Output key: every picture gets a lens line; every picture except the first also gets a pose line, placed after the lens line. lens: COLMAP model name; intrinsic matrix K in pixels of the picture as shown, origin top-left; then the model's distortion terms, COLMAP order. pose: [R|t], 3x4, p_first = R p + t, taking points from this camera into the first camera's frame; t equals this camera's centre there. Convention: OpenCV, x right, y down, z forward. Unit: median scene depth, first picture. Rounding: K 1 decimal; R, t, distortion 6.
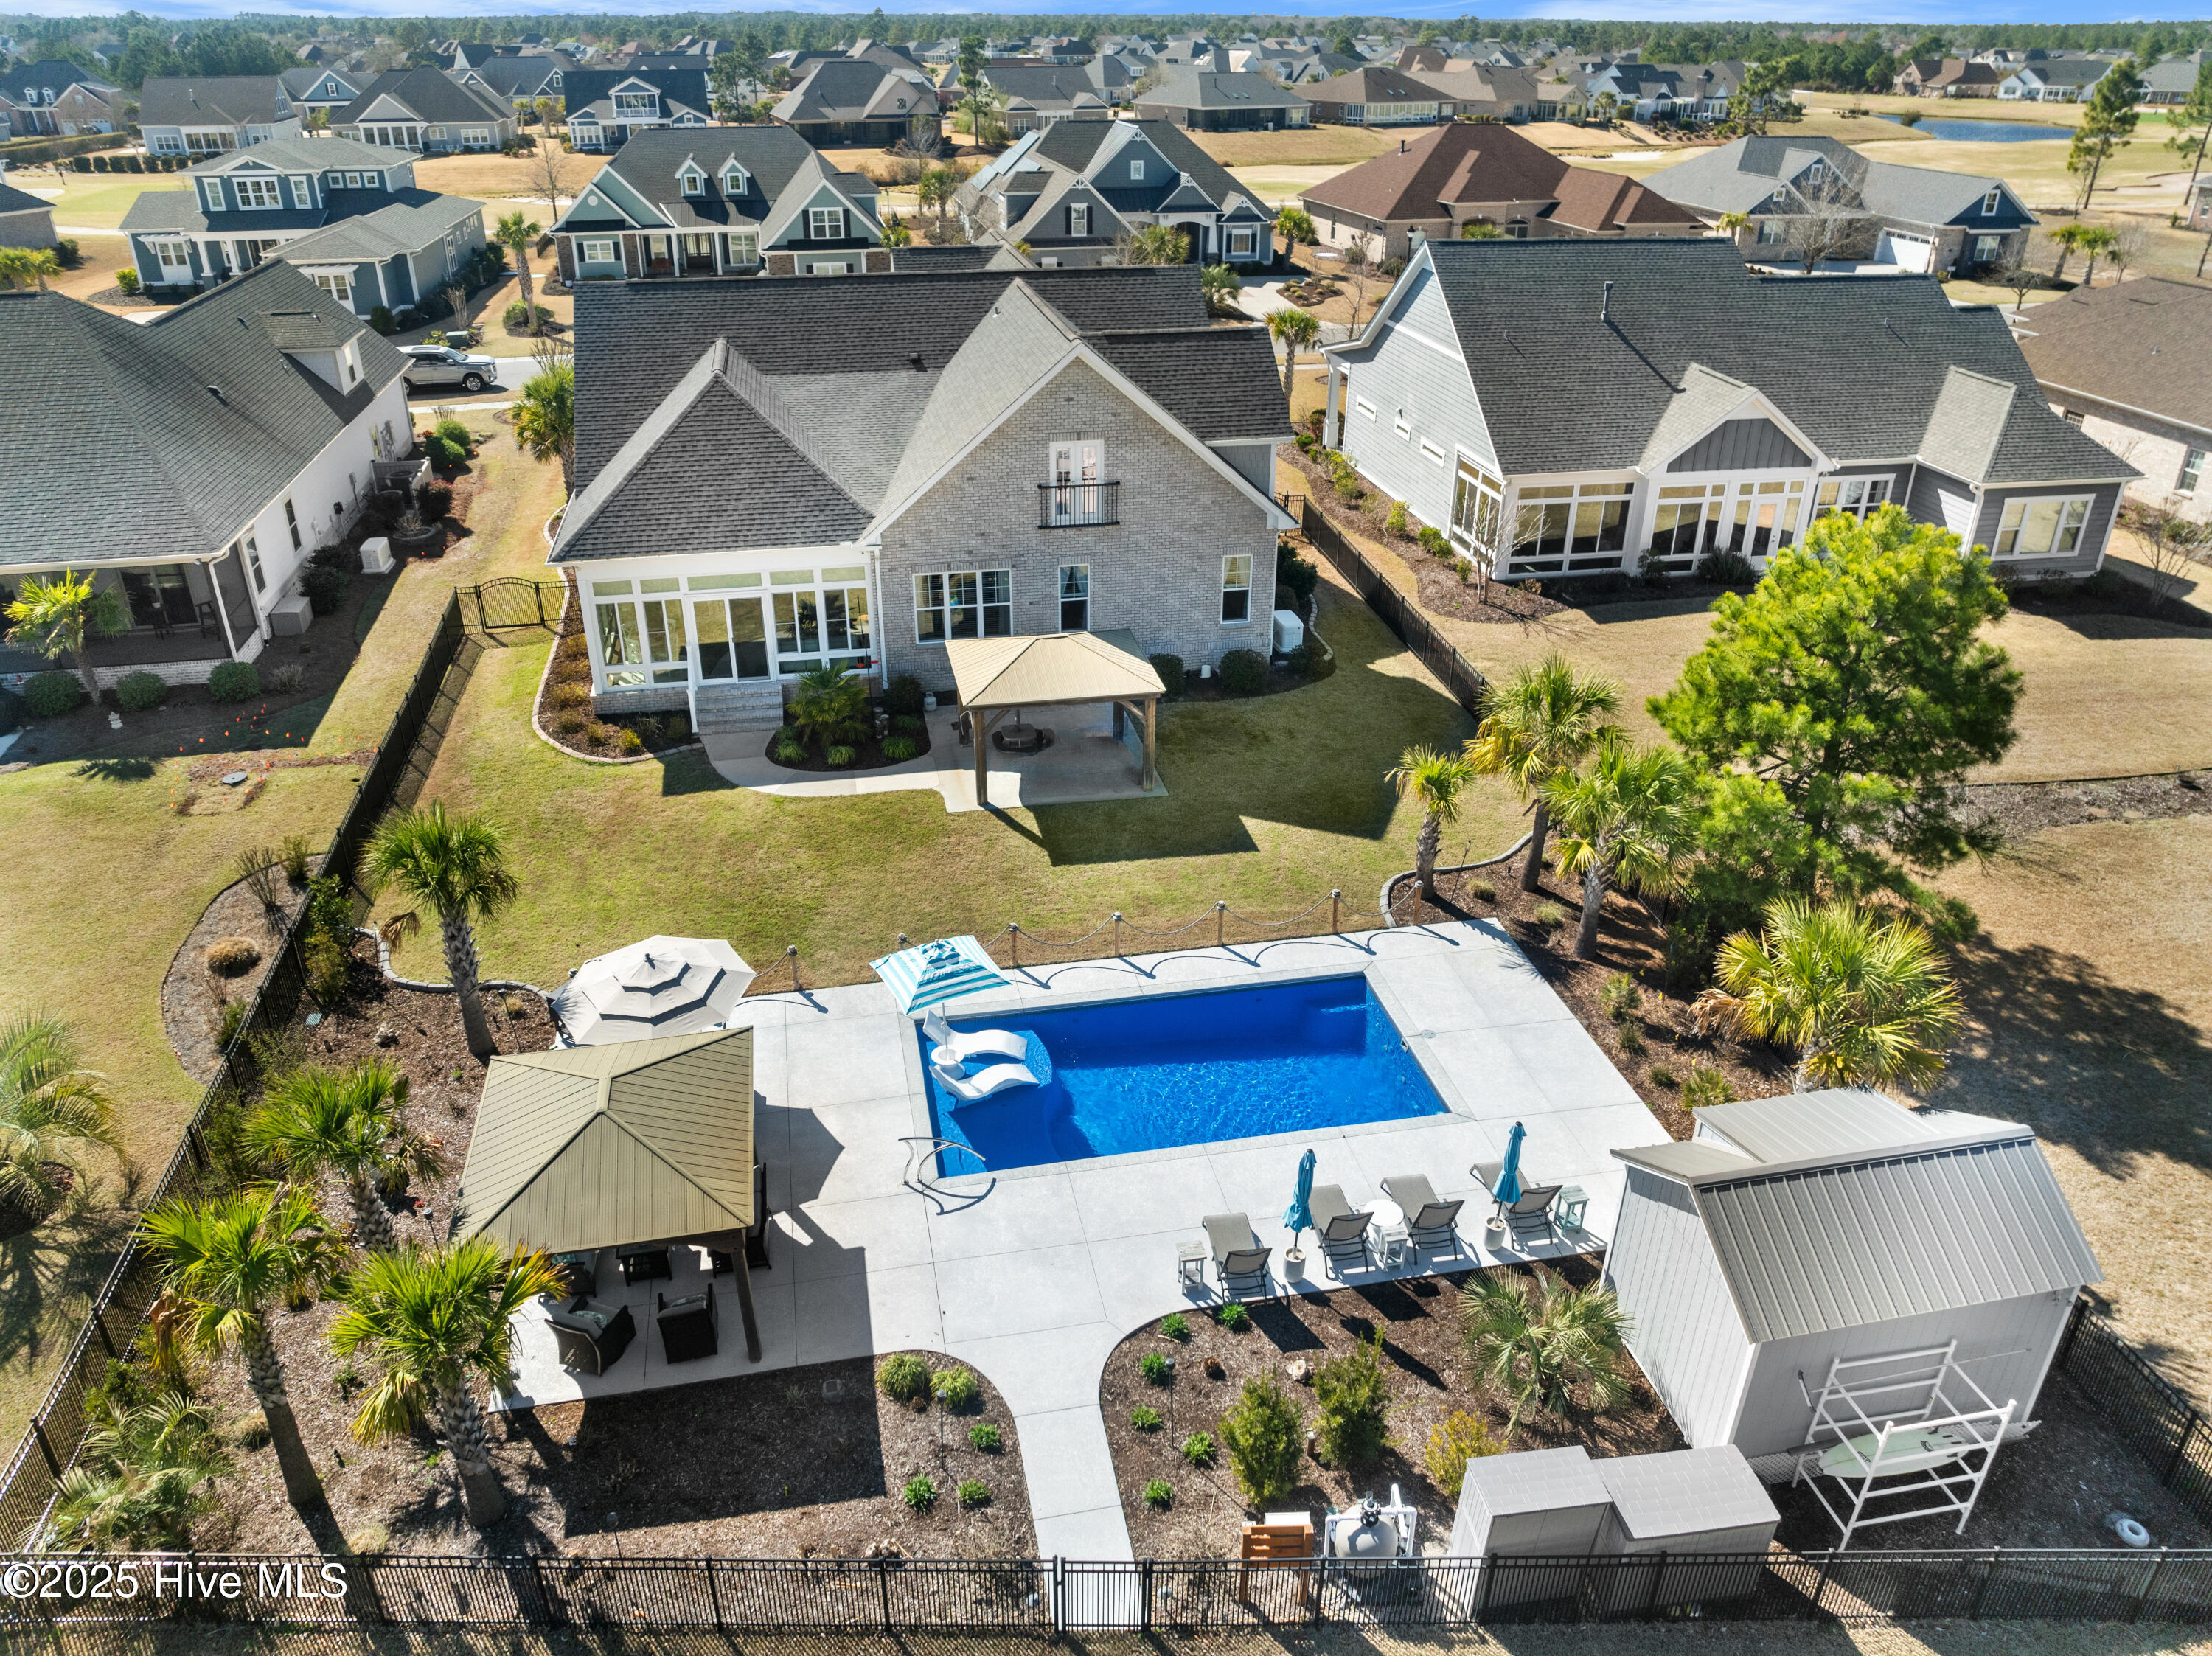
lens RADIAL K [[1570.1, 0, 1101.0], [0, 1570.1, 830.2], [0, 0, 1]] dist [-0.069698, 0.051661]
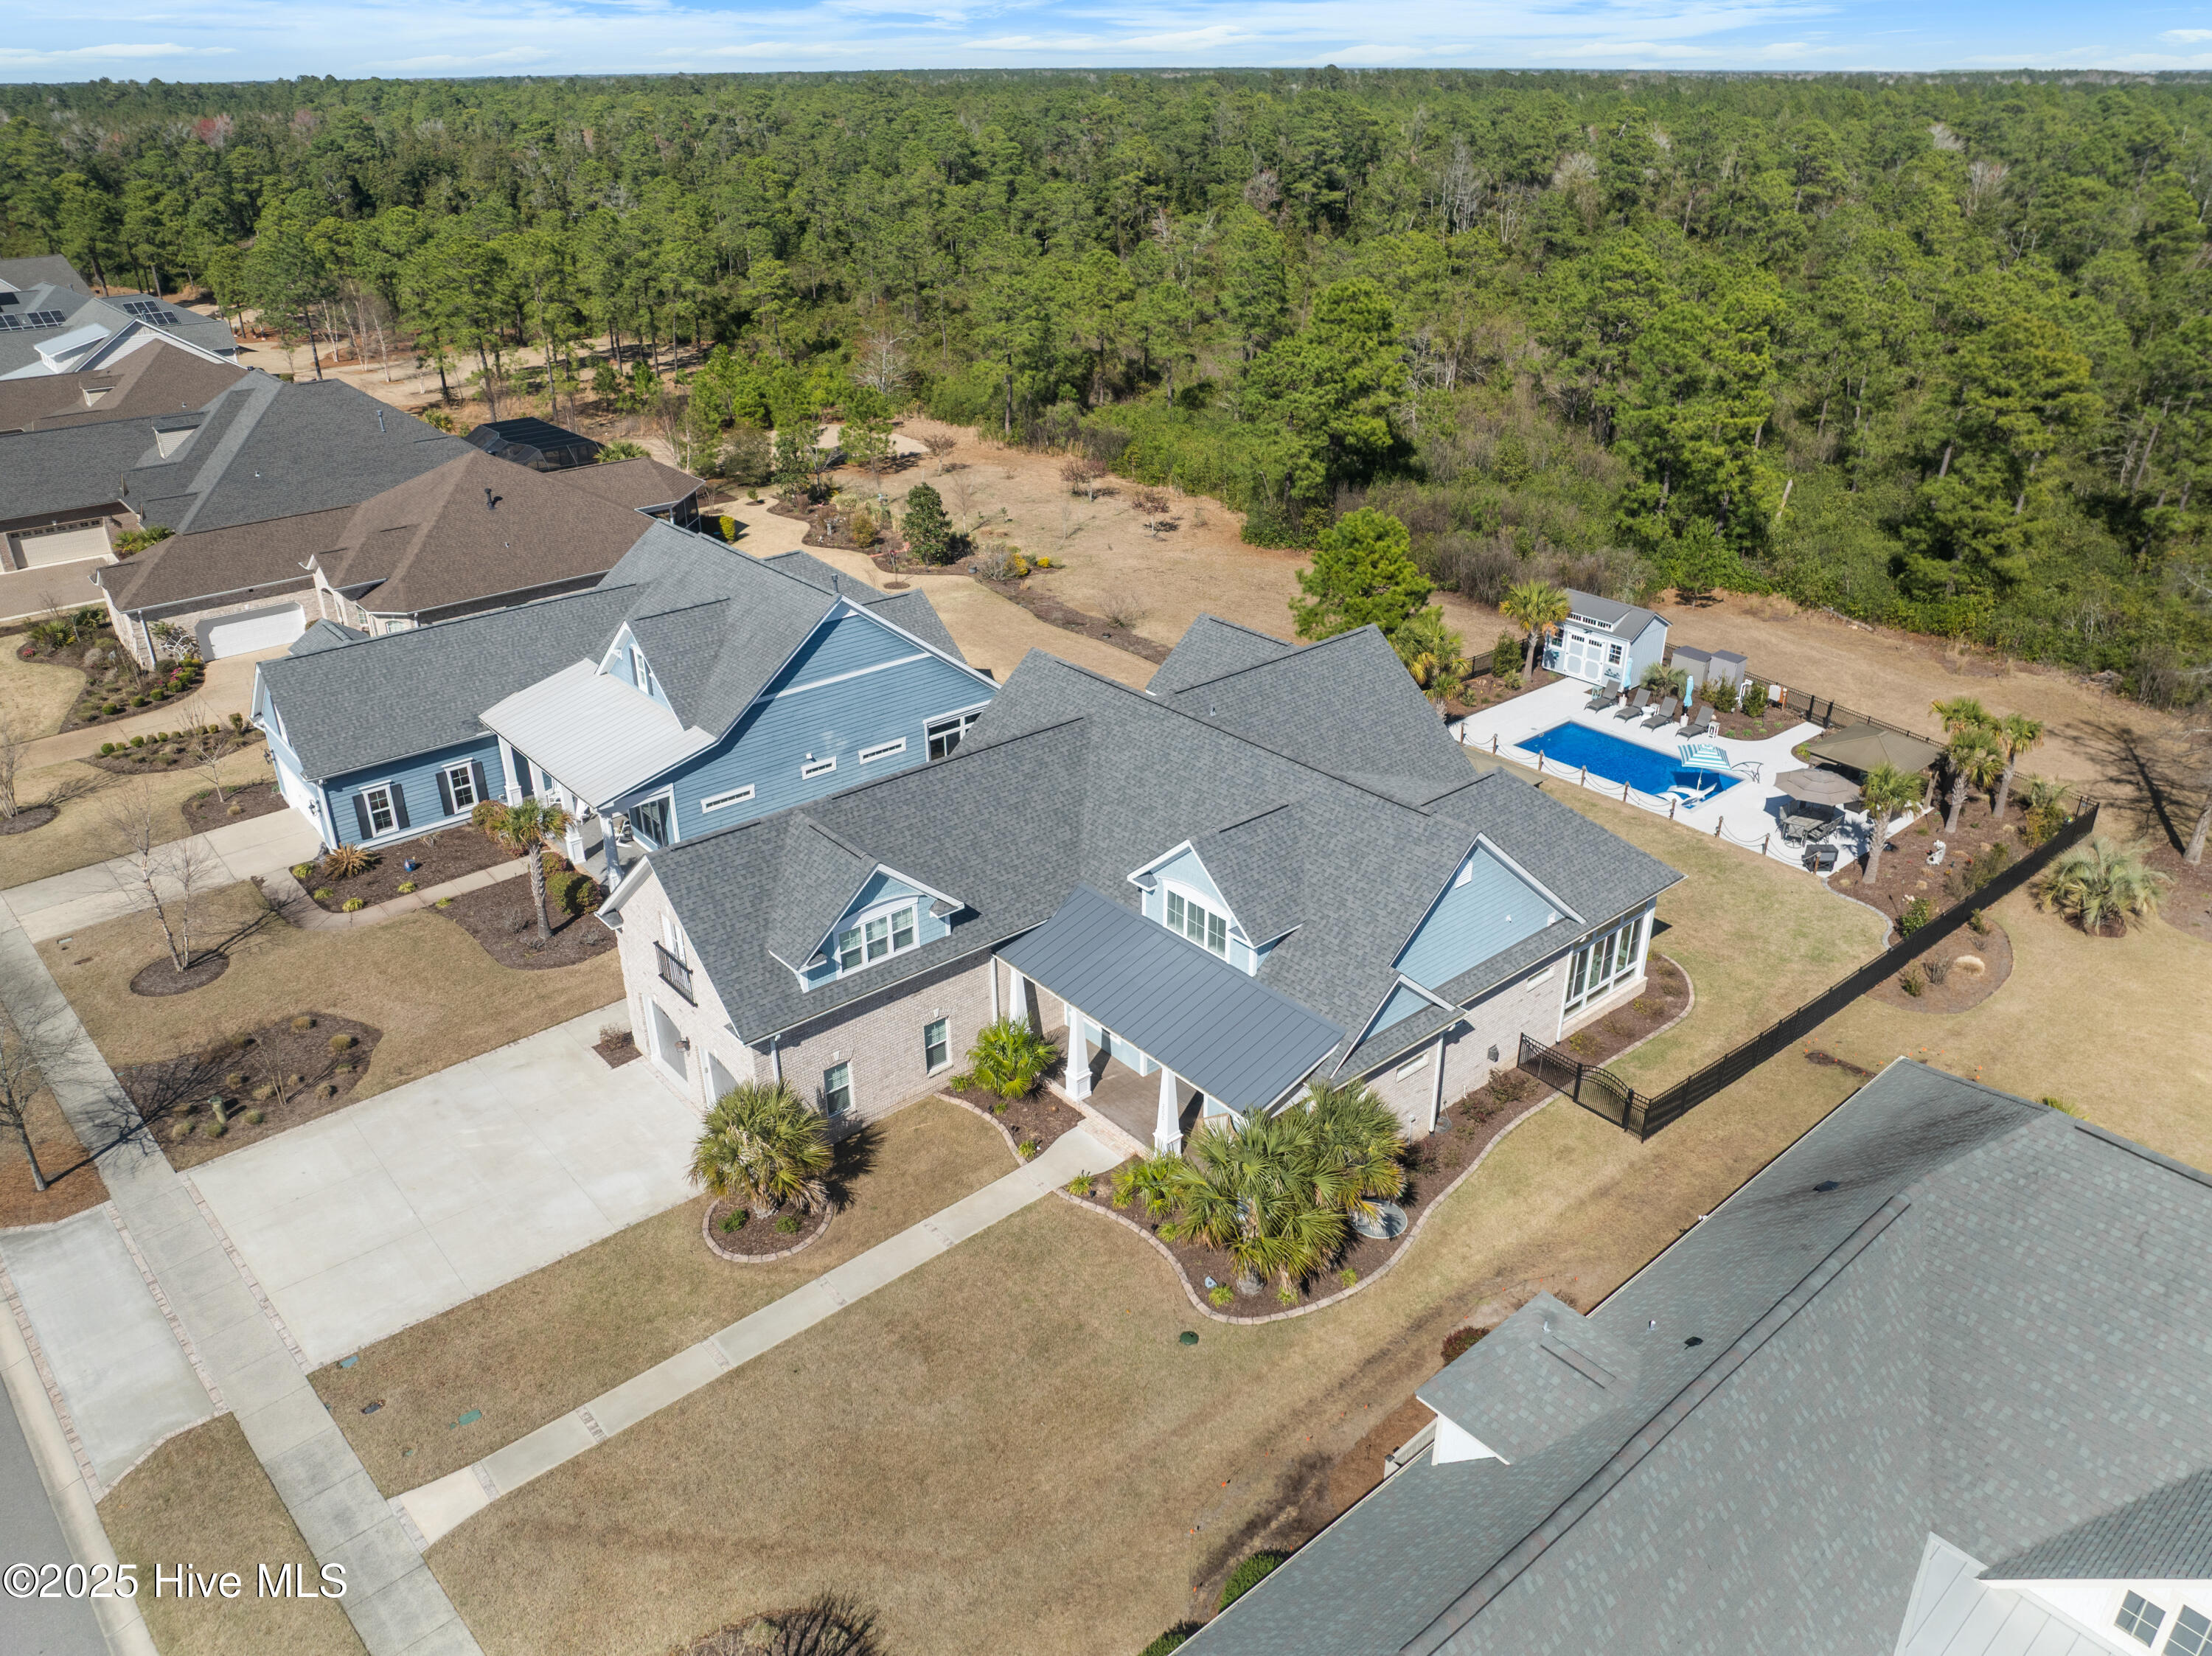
lens RADIAL K [[1617.7, 0, 1147.4], [0, 1617.7, 774.7], [0, 0, 1]] dist [-0.036711, -0.006224]
pose [[-0.510885, -0.351969, 0.784292, -1.137985], [0.398313, 0.711577, 0.578796, -1.164868], [-0.761803, 0.608092, -0.223341, 1.580579]]
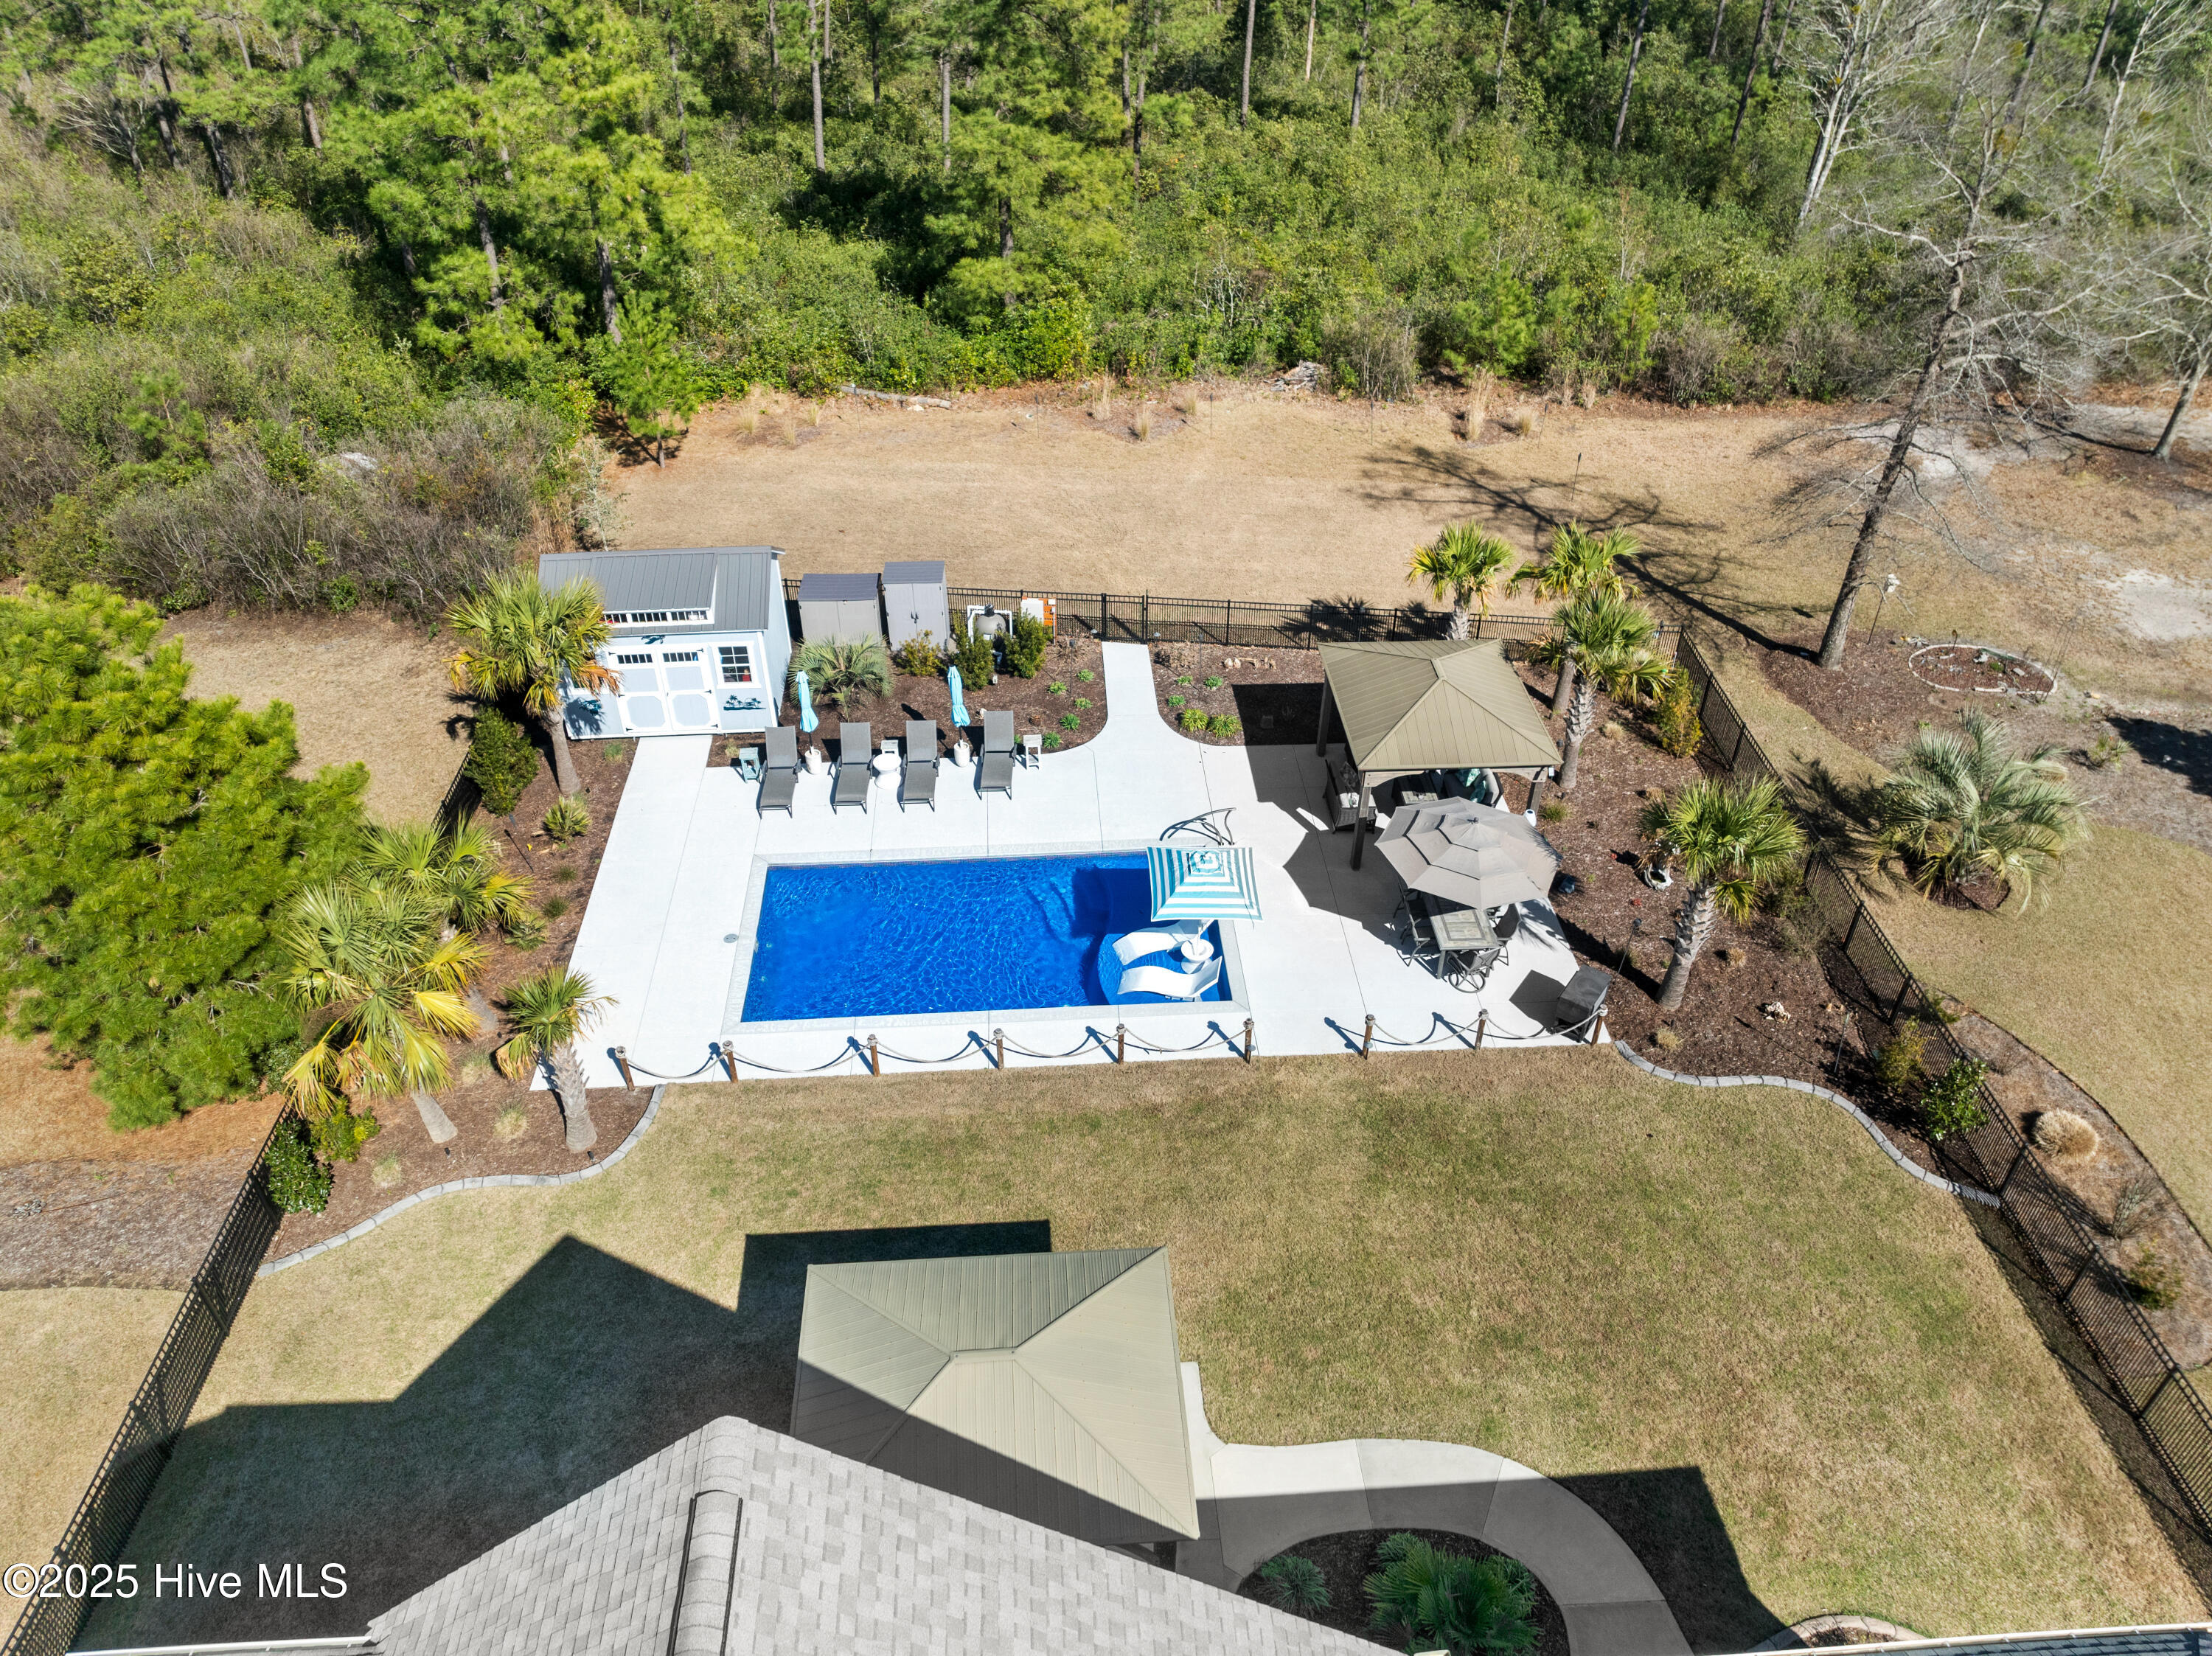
lens RADIAL K [[1568.8, 0, 1106.0], [0, 1568.8, 828.0], [0, 0, 1]] dist [-0.037236, 0.003411]
pose [[-0.991120, -0.078483, 0.107339, -0.106411], [0.065102, 0.417459, 0.906361, -0.622128], [-0.115944, 0.905300, -0.408643, 1.012568]]
